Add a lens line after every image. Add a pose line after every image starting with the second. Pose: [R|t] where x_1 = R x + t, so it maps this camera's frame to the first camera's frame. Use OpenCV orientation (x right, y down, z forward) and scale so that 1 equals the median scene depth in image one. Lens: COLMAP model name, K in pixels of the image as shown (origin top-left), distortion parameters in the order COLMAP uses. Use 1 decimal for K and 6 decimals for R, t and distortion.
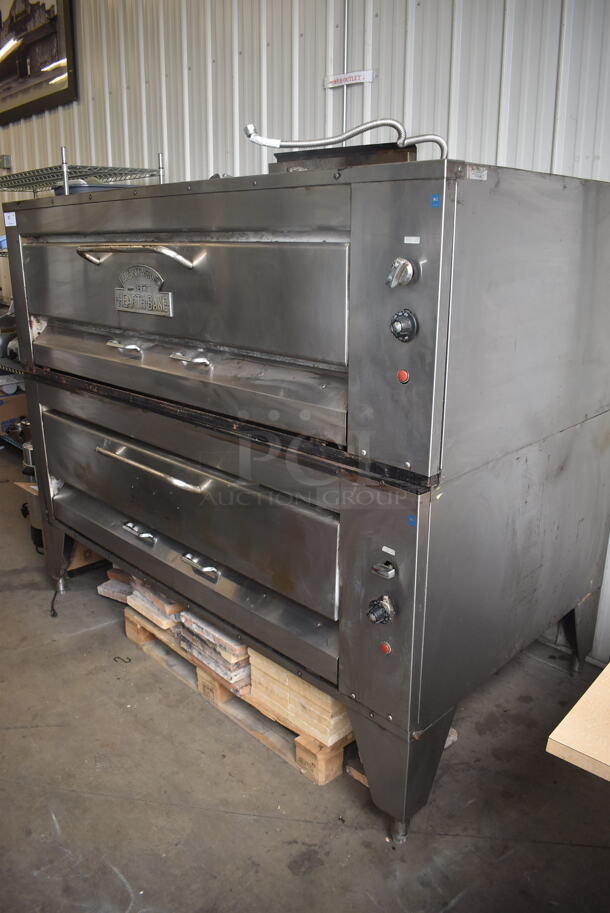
lens RADIAL K [[702.3, 0, 302.1], [0, 702.3, 461.7], [0, 0, 1]] dist [-0.091479, 0.008810]
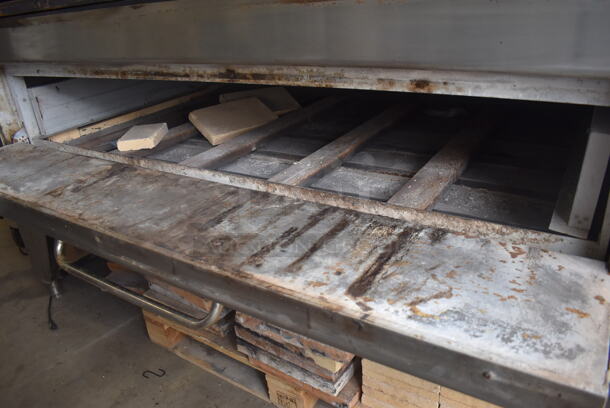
lens RADIAL K [[469.2, 0, 305.1], [0, 469.2, 204.5], [0, 0, 1]] dist [-0.091479, 0.008810]
pose [[0.972103, -0.162626, 0.169021, -0.174929], [0.139996, 0.980461, 0.138195, 0.059041], [-0.188193, -0.110677, 0.975876, 0.562487]]
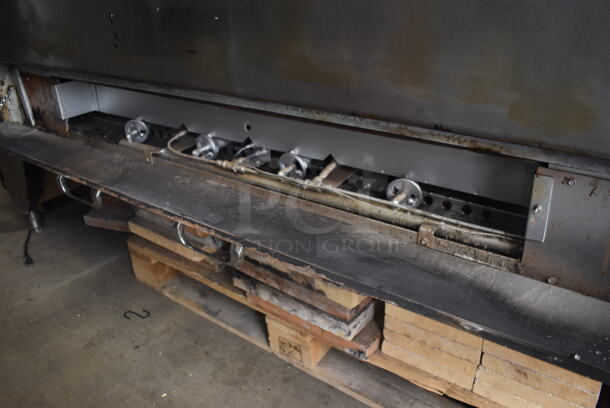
lens RADIAL K [[495.7, 0, 306.3], [0, 495.7, 205.6], [0, 0, 1]] dist [-0.091424, 0.007474]
pose [[0.983900, -0.125839, 0.126905, -0.169334], [0.101416, 0.977809, 0.183314, 0.132840], [-0.147157, -0.167492, 0.974829, 0.624198]]
